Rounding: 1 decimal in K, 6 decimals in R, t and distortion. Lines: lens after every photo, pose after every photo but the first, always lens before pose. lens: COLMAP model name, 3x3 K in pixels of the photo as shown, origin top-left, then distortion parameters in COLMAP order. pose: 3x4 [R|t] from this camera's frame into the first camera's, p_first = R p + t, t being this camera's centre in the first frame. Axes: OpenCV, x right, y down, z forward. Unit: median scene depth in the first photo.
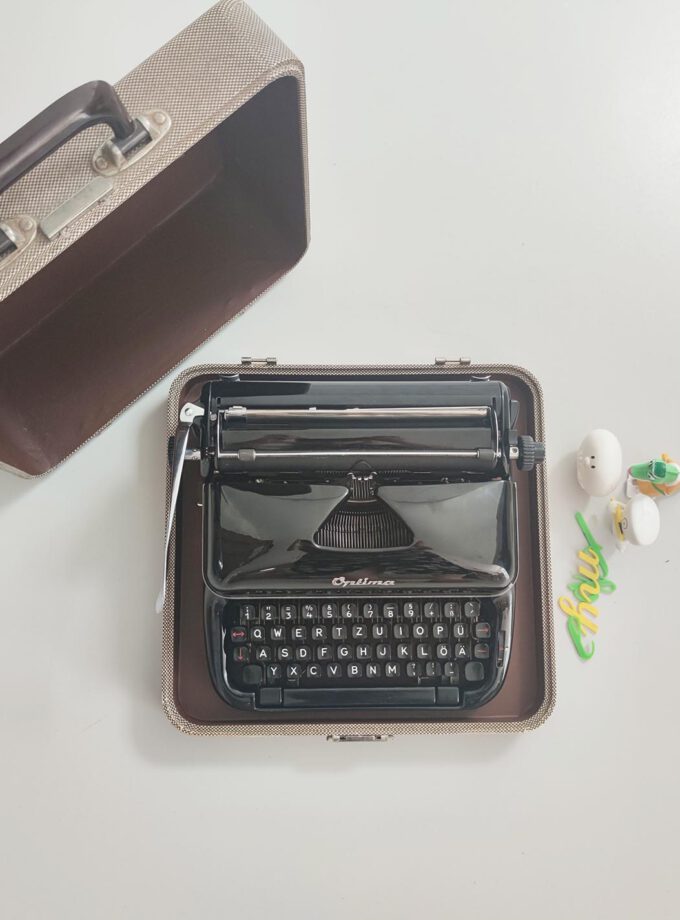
lens RADIAL K [[571.9, 0, 336.3], [0, 571.9, 493.2], [0, 0, 1]] dist [0.116472, -0.000216]
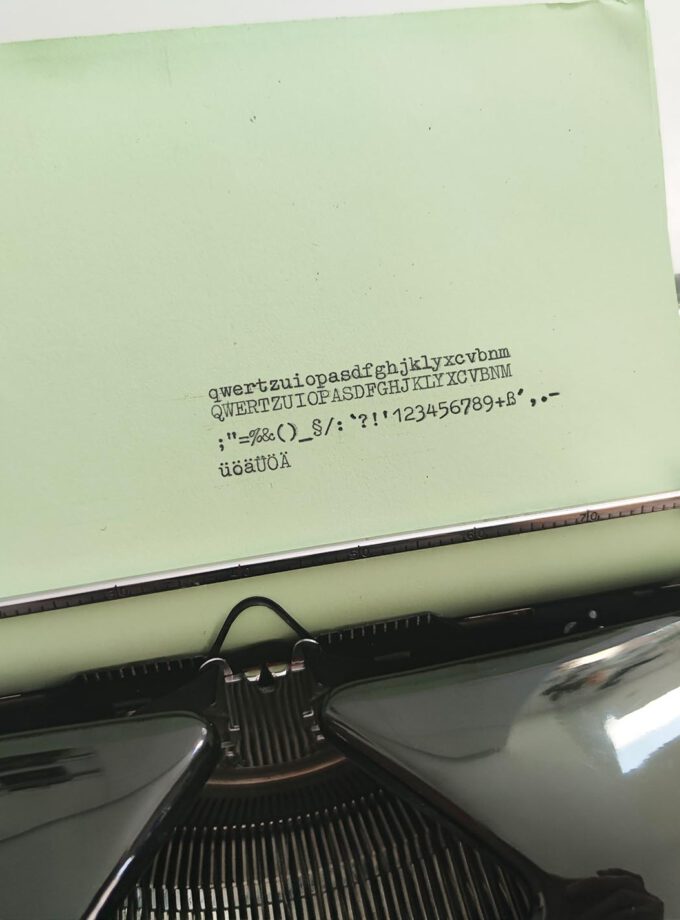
lens RADIAL K [[905.9, 0, 340.0], [0, 905.9, 460.0], [0, 0, 1]] dist [-0.004485, -0.007214]
pose [[0.983825, -0.148538, 0.100125, 0.052468], [0.172451, 0.936597, -0.305036, 0.012113], [-0.048468, 0.317369, 0.947063, 0.603878]]
